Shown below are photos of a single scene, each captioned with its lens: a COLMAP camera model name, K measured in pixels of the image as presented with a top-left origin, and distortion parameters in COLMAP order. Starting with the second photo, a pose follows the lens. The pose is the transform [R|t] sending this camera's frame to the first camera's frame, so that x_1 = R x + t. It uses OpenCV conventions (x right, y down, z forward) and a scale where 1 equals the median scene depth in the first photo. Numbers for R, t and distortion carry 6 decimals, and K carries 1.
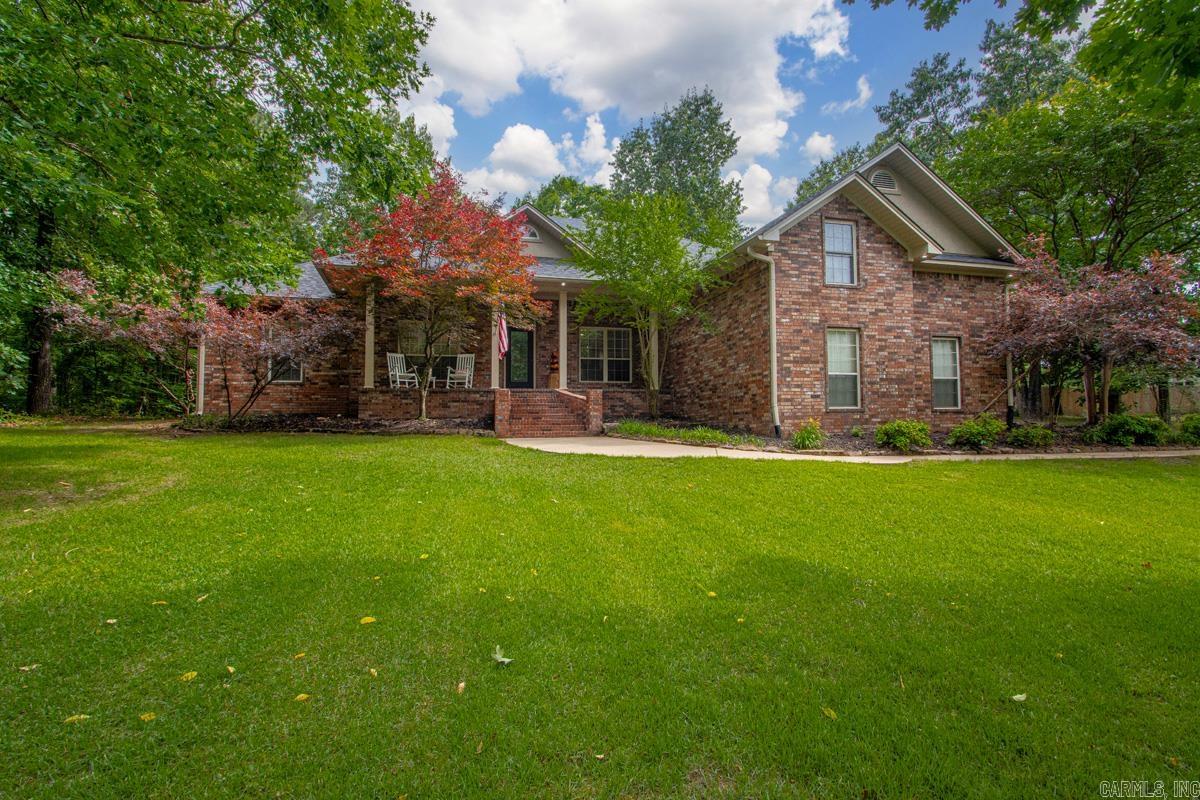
lens RADIAL K [[577.6, 0, 600.0], [0, 577.6, 400.0], [0, 0, 1]] dist [-0.000272, -0.000279]
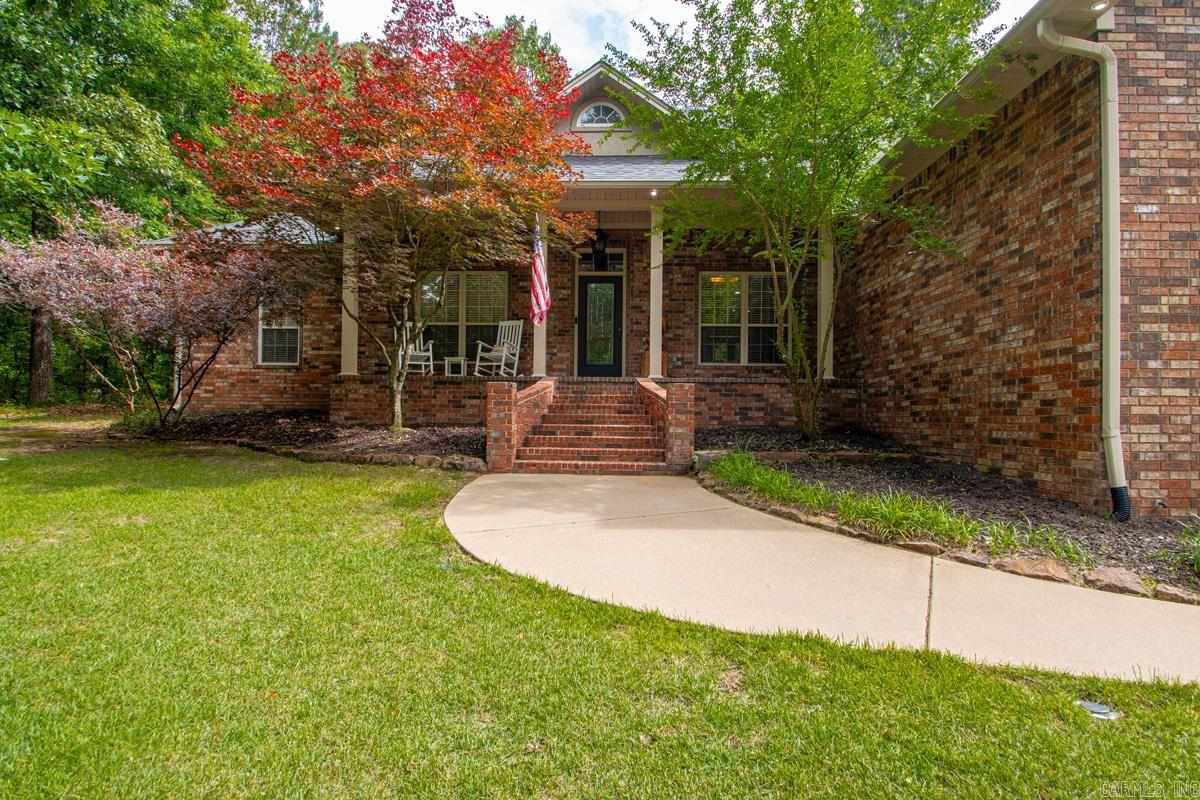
lens RADIAL K [[649.3, 0, 600.0], [0, 649.3, 393.0], [0, 0, 1]] dist [0.018341, -0.030518]
pose [[0.952073, 0.014672, -0.305520, 0.102142], [-0.008236, 0.999716, 0.022345, -0.022007], [0.305761, -0.018758, 0.951923, 0.449487]]
